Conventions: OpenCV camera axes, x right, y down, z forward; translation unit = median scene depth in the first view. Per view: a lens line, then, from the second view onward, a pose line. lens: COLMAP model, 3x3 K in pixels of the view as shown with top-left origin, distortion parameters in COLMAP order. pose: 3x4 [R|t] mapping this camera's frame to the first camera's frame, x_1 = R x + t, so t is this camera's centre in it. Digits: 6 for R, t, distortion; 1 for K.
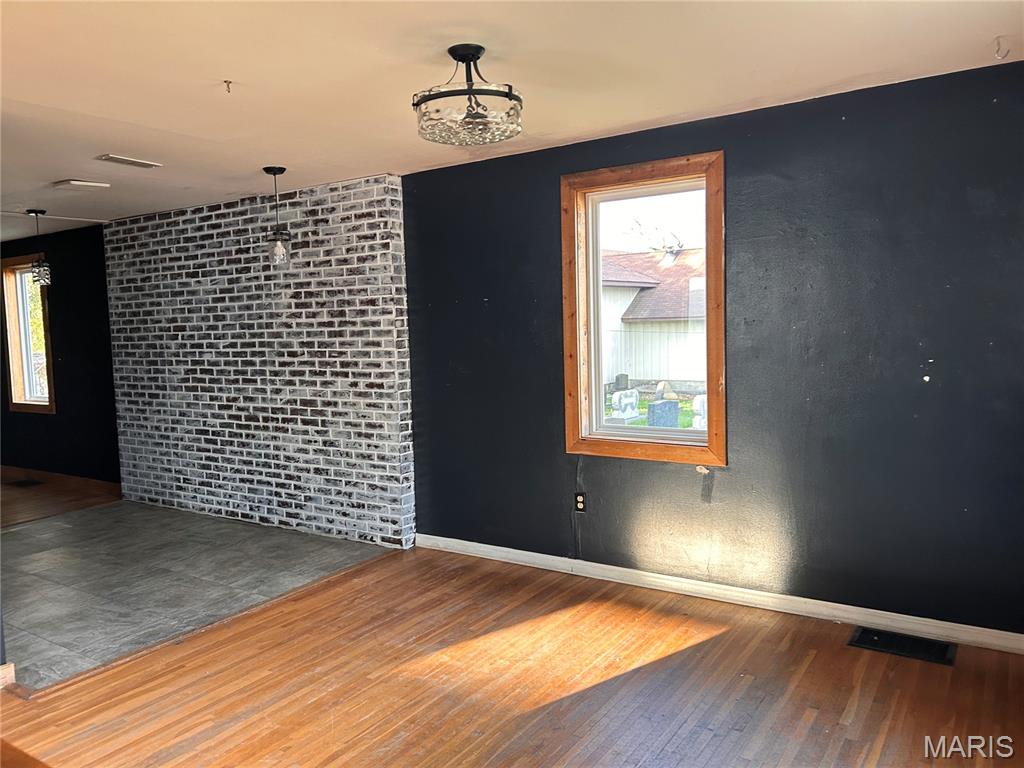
lens RADIAL K [[772.0, 0, 512.9], [0, 772.0, 382.7], [0, 0, 1]] dist [0.058631, -0.048406]
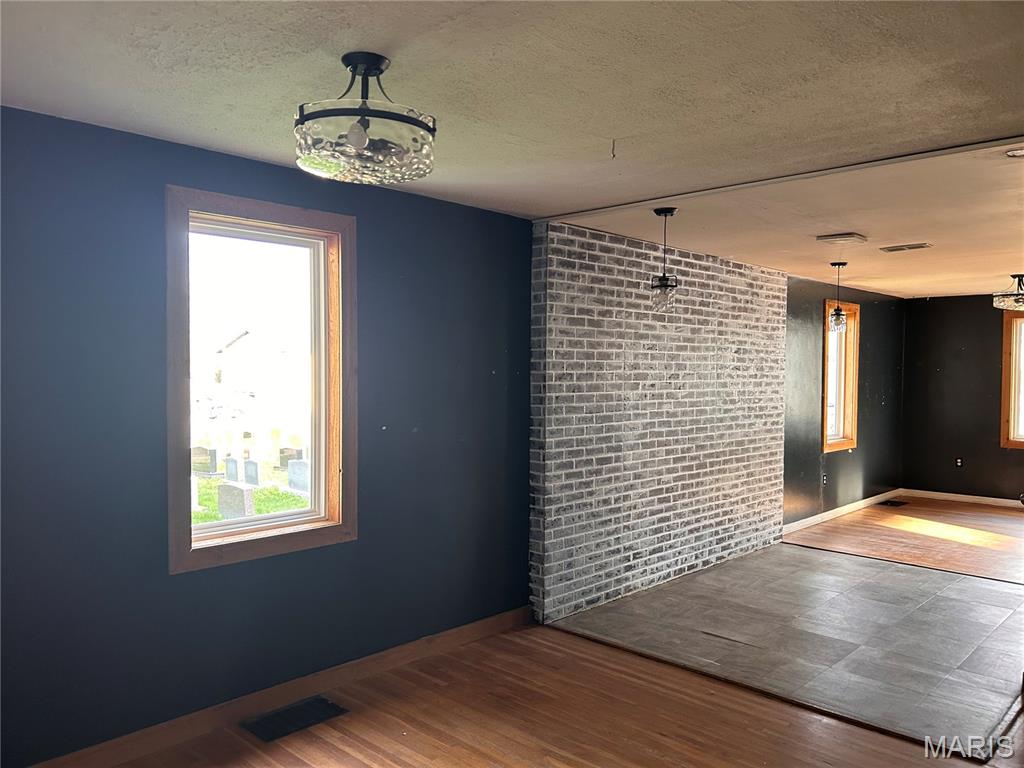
lens RADIAL K [[772.0, 0, 513.4], [0, 772.0, 385.9], [0, 0, 1]] dist [0.058631, -0.048406]
pose [[0.171686, 0.006415, 0.985131, -1.356603], [0.058261, 0.998162, -0.016654, -0.055658], [-0.983428, 0.060254, 0.170996, 1.040137]]
